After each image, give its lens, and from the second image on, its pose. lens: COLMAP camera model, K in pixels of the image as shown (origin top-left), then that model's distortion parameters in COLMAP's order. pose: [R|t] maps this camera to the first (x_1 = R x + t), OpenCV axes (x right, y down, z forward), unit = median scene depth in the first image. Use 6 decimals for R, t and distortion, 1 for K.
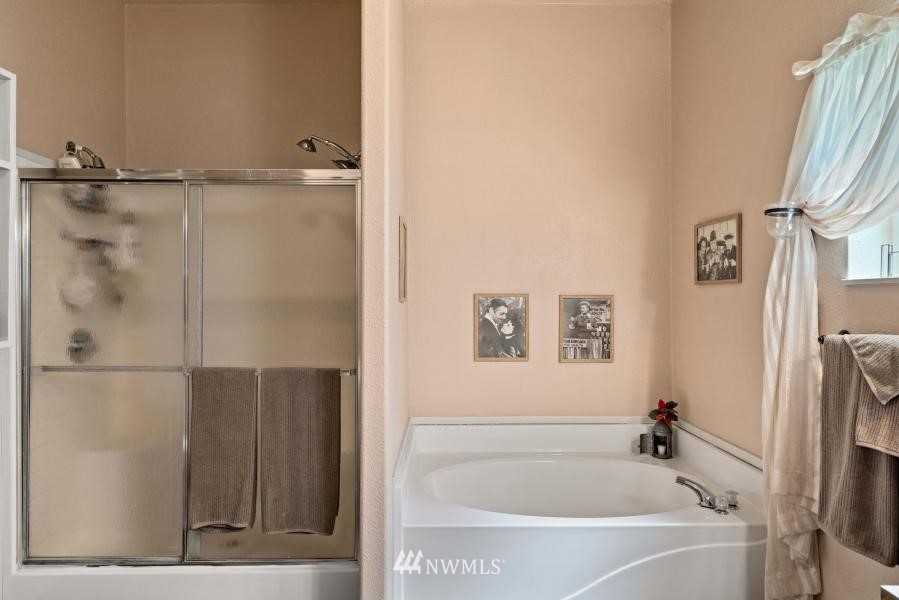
lens RADIAL K [[527.8, 0, 448.9], [0, 527.8, 297.9], [0, 0, 1]] dist [0.011595, 0.001750]
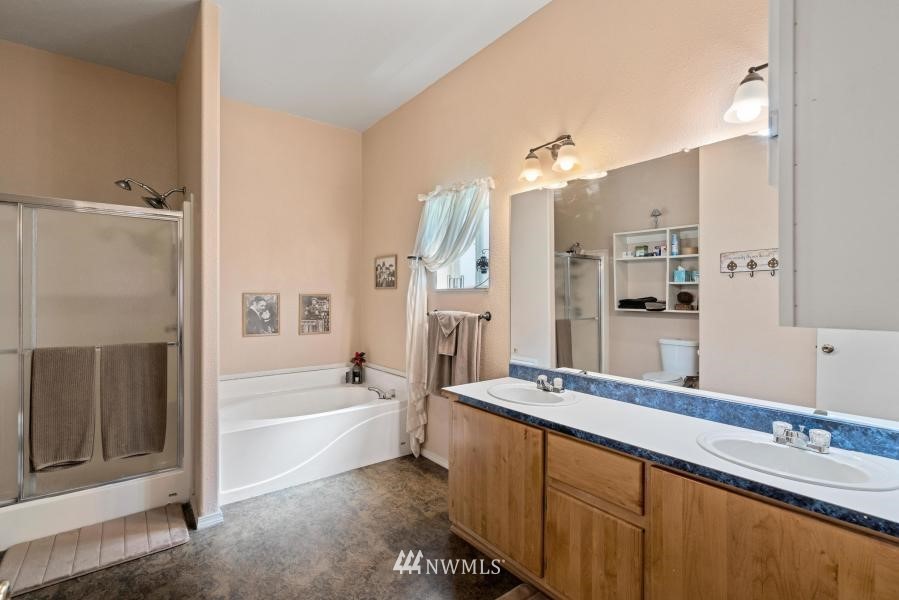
lens RADIAL K [[403.8, 0, 445.6], [0, 403.8, 302.1], [0, 0, 1]] dist [0.000395, 0.000241]
pose [[0.797687, -0.006380, 0.603038, -0.238478], [-0.004232, 0.999860, 0.016176, -0.003185], [-0.603057, -0.015455, 0.797548, -0.357990]]
